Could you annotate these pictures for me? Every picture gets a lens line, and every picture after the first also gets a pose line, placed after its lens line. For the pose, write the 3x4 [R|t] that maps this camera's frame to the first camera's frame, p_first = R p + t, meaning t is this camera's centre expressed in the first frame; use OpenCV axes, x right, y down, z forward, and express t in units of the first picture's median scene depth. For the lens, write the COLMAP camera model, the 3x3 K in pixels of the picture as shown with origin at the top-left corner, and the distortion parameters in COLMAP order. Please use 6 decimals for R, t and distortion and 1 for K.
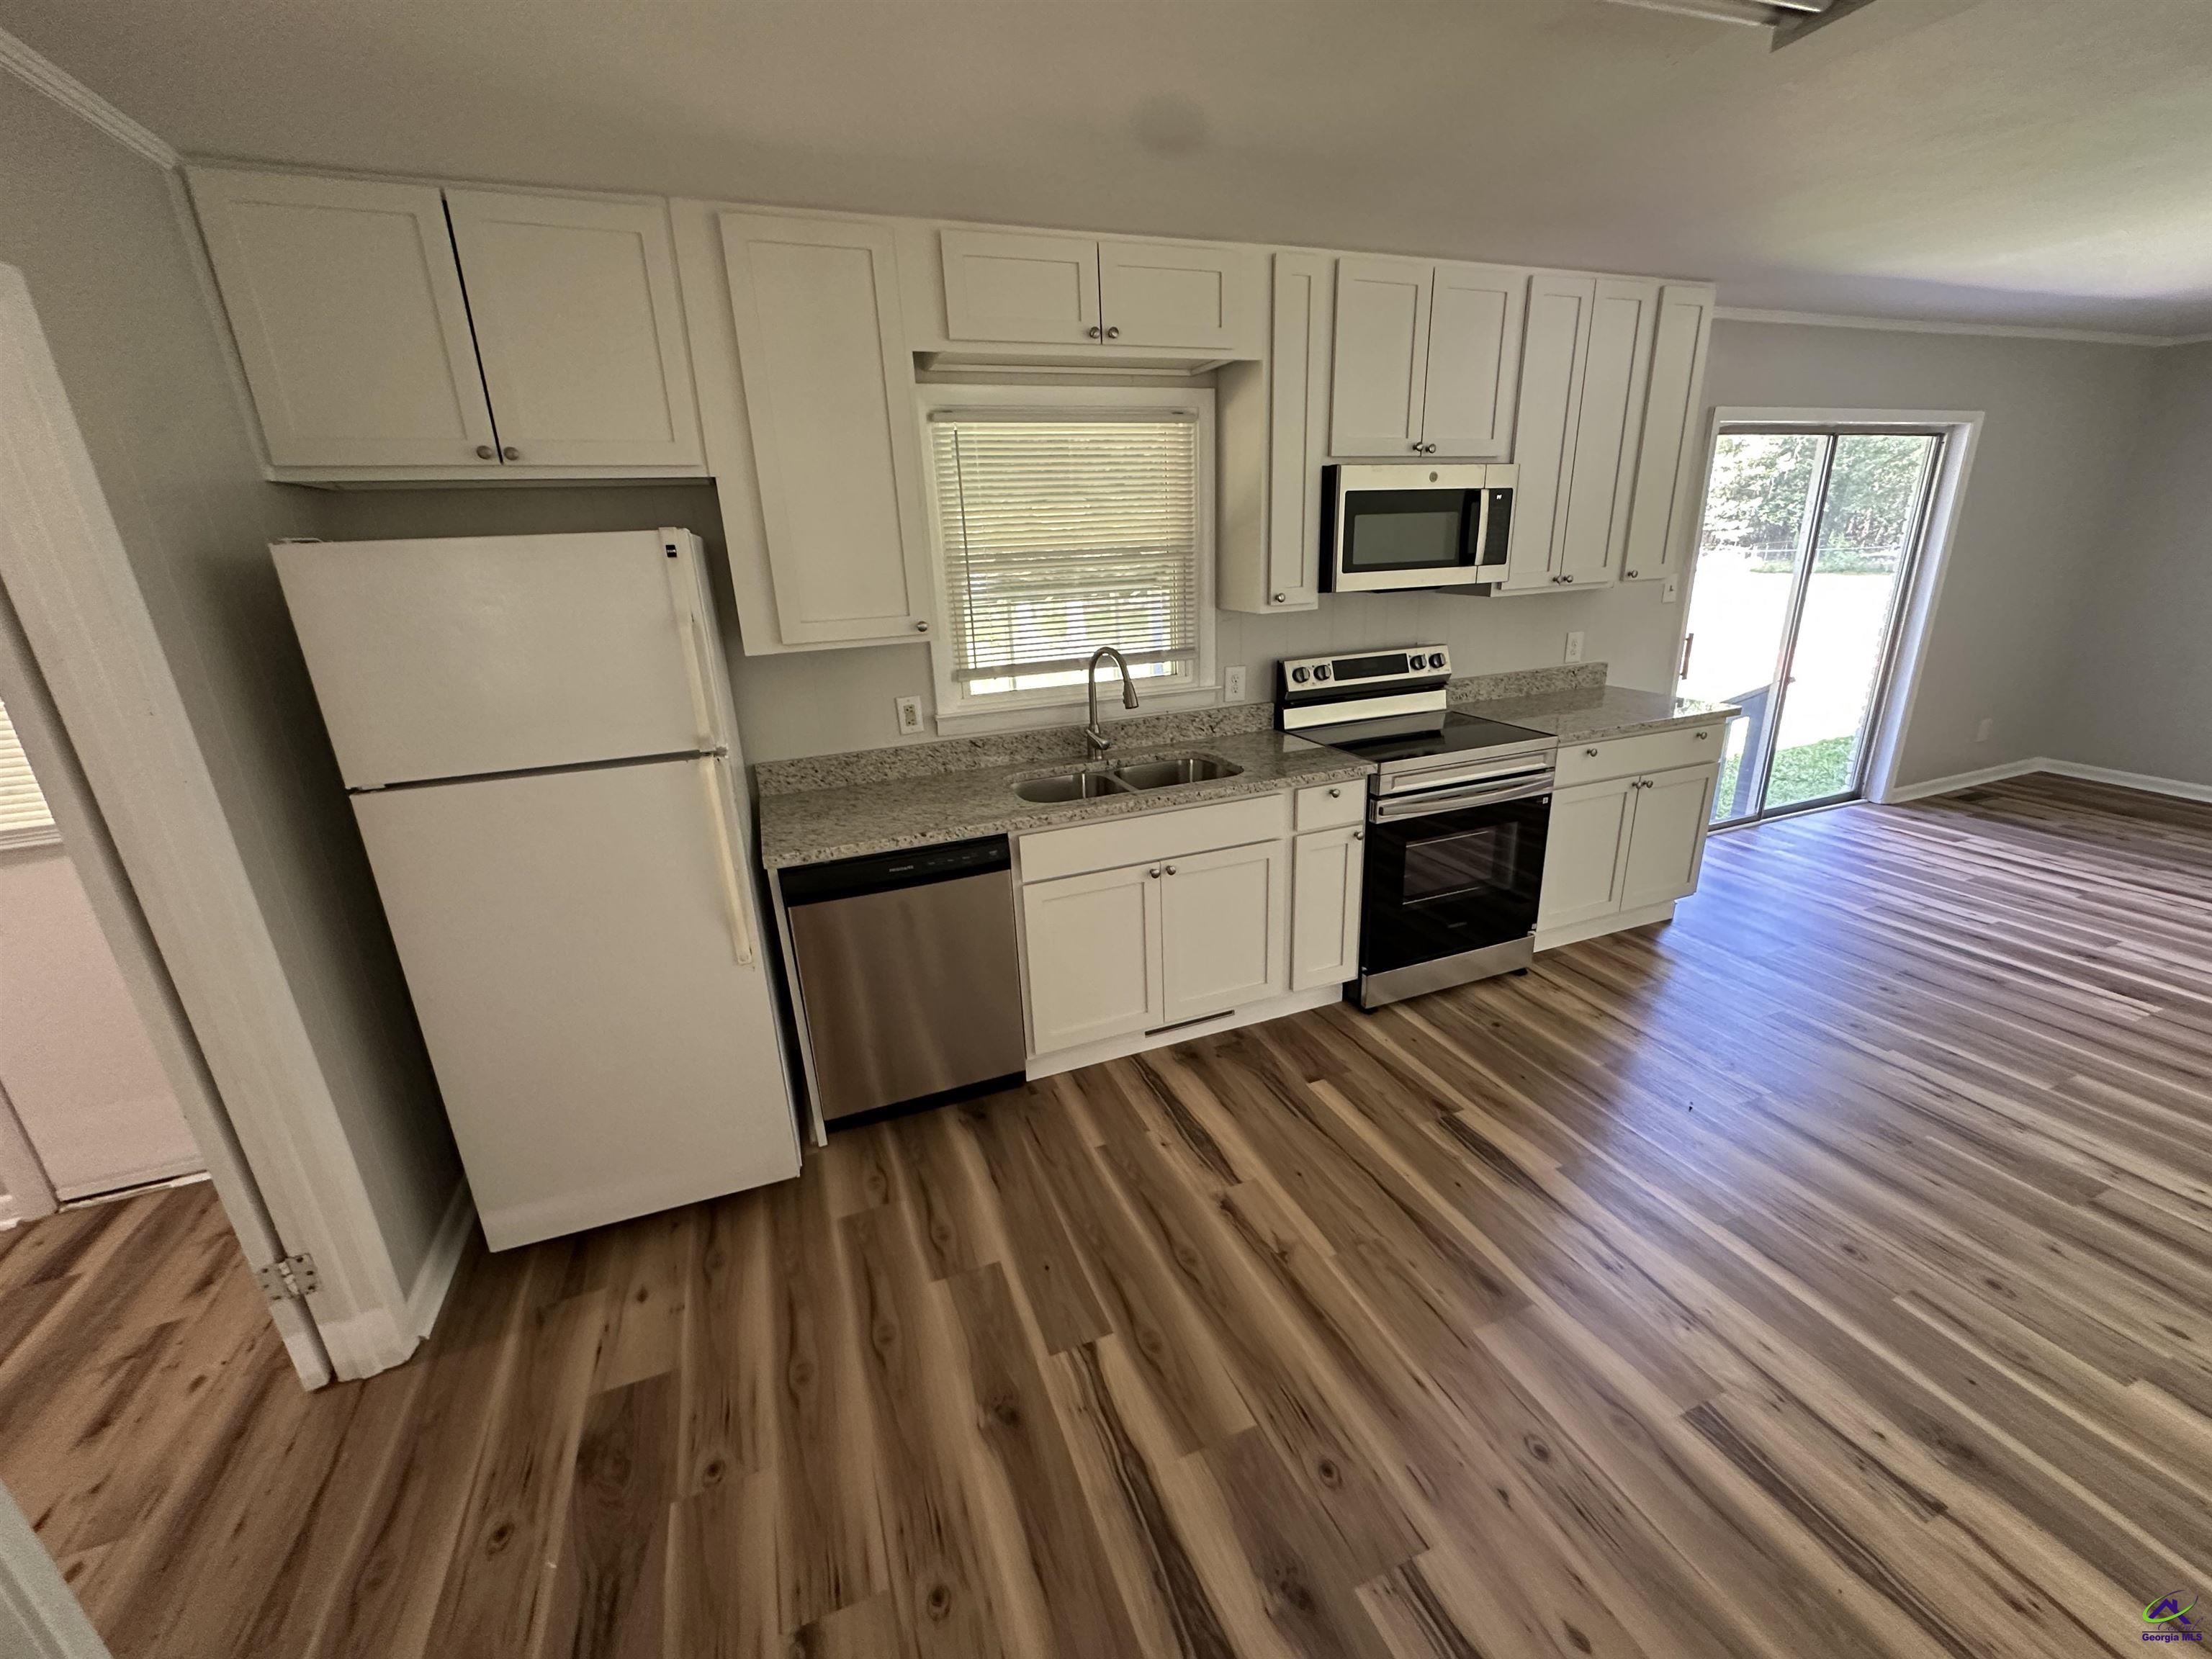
lens RADIAL K [[884.7, 0, 1102.2], [0, 884.7, 828.1], [0, 0, 1]] dist [-0.006425, 0.001456]
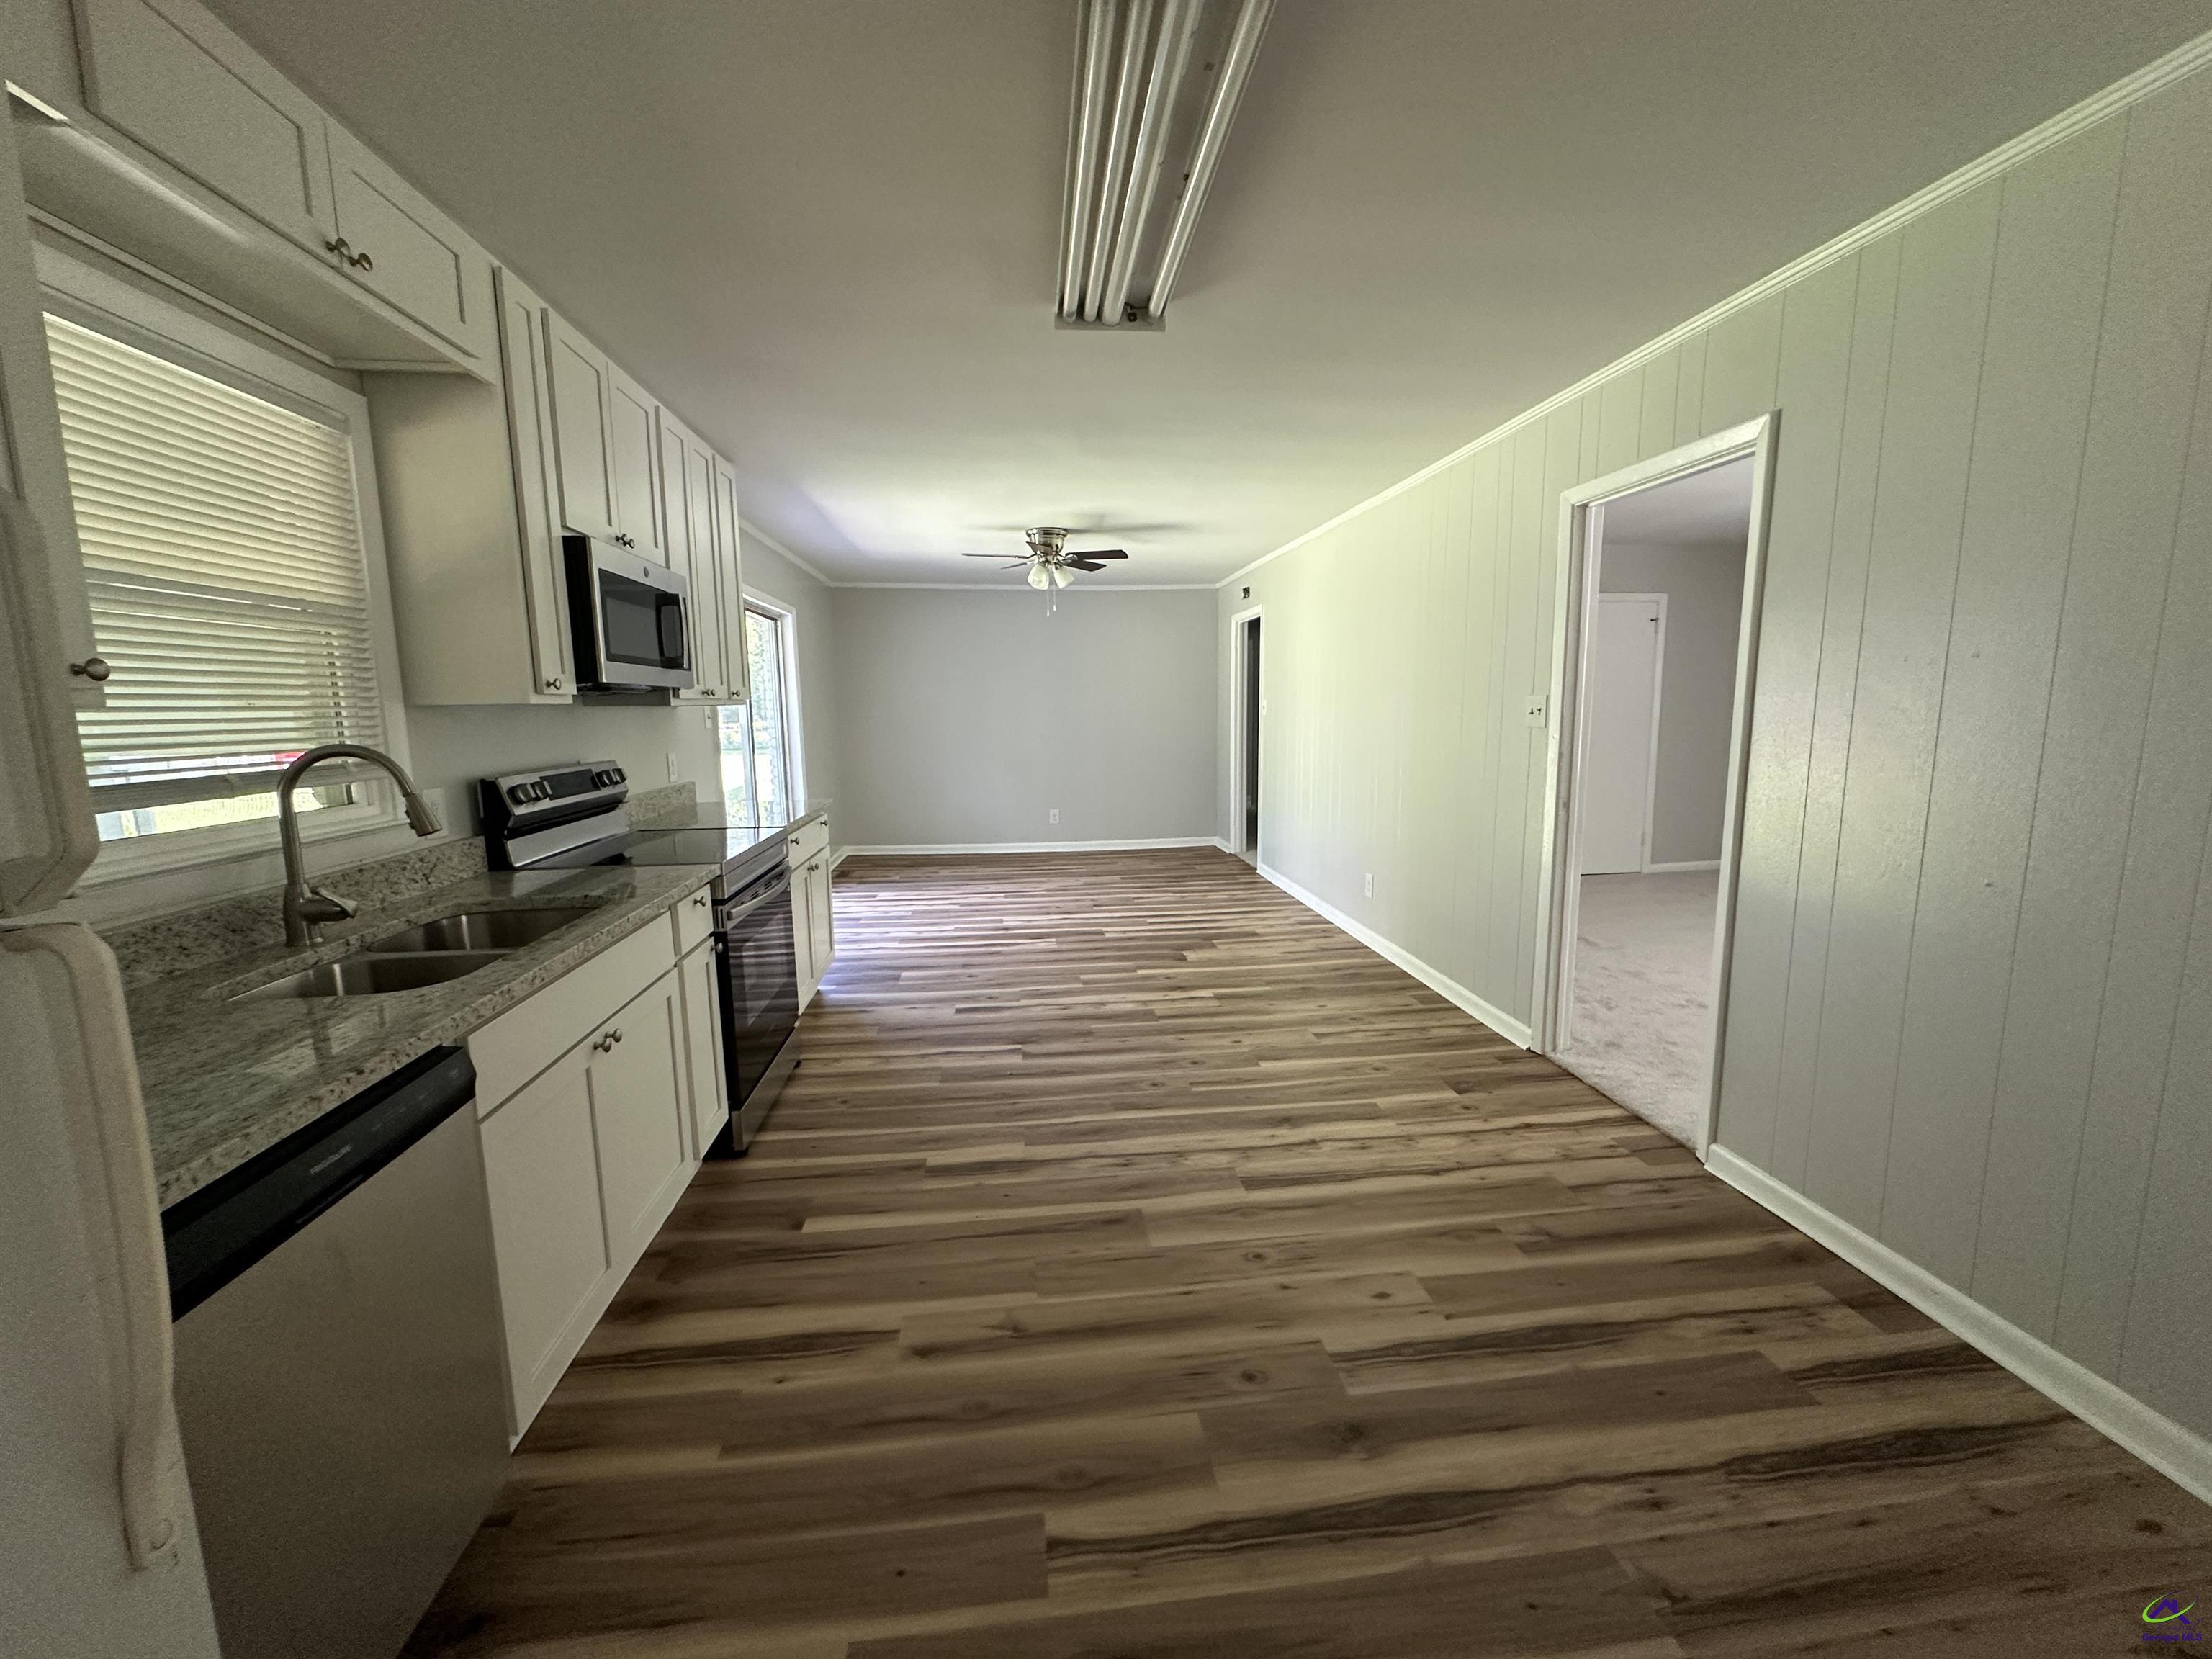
lens RADIAL K [[884.7, 0, 1111.1], [0, 884.7, 827.0], [0, 0, 1]] dist [-0.006425, 0.001456]
pose [[0.248605, -0.097779, 0.963657, -0.480038], [0.305238, 0.952109, 0.017862, -0.002895], [-0.919253, 0.289704, 0.266545, 0.403220]]
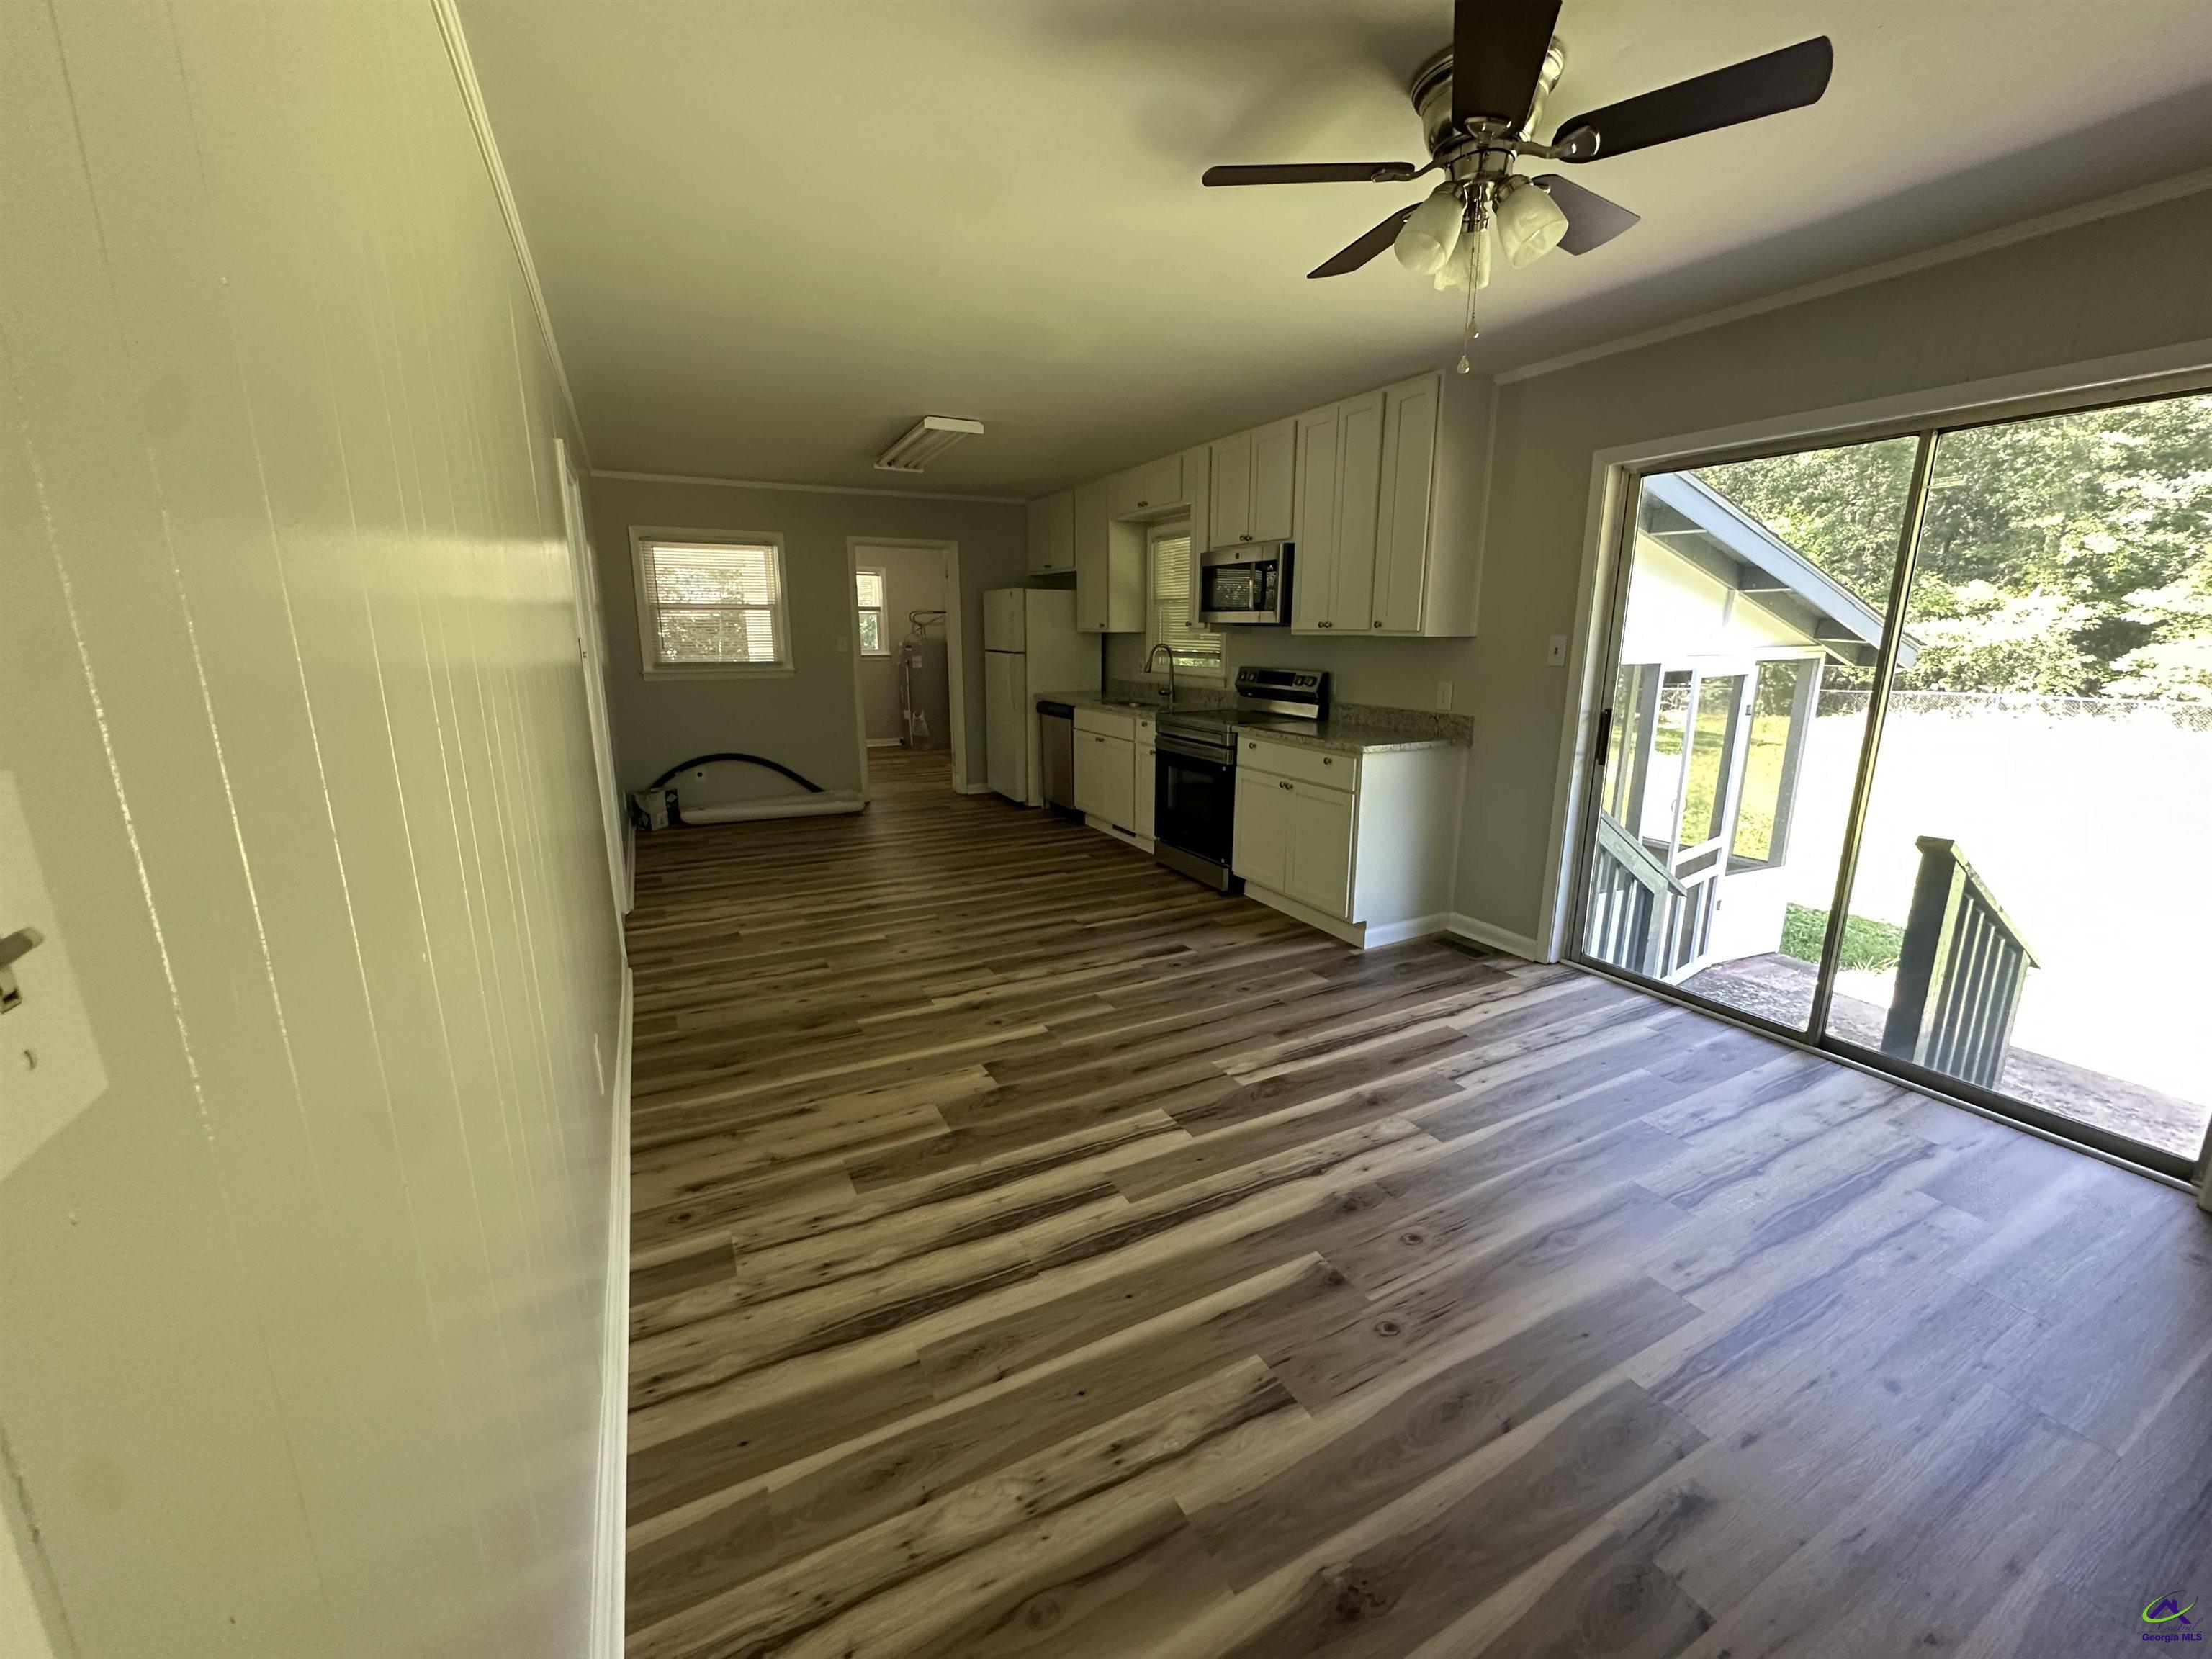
lens RADIAL K [[884.7, 0, 1104.0], [0, 884.7, 831.4], [0, 0, 1]] dist [-0.006425, 0.001456]
pose [[0.101891, 0.263328, -0.959310, 2.237939], [-0.316566, 0.922783, 0.219678, -0.227778], [0.943082, 0.281302, 0.177384, 0.678048]]
